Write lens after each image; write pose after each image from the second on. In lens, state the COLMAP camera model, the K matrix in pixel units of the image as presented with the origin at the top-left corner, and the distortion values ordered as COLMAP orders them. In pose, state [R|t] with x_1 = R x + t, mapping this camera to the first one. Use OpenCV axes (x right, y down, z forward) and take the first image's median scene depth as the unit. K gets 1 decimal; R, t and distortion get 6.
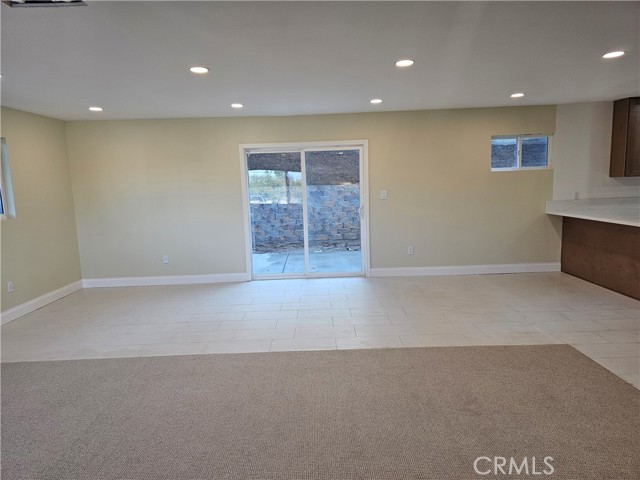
lens RADIAL K [[428.3, 0, 316.1], [0, 428.3, 238.2], [0, 0, 1]] dist [0.011004, 0.000305]
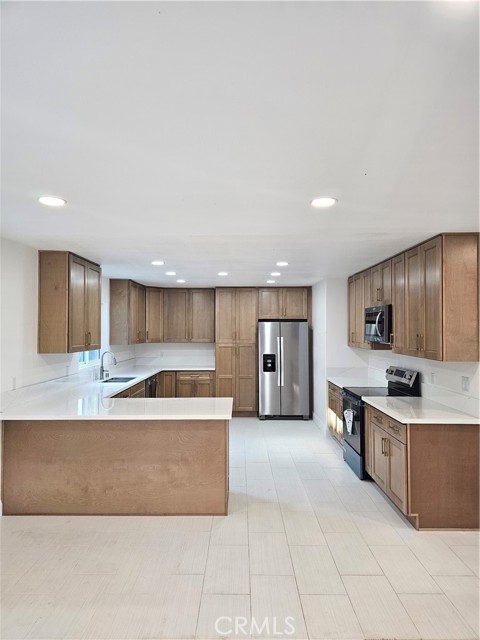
lens RADIAL K [[428.3, 0, 241.5], [0, 428.3, 319.5], [0, 0, 1]] dist [0.011004, 0.000305]
pose [[0.010246, 0.062767, 0.997976, -0.028503], [0.132765, 0.989107, -0.063572, -0.107500], [-0.991095, 0.133148, 0.001801, 0.655581]]
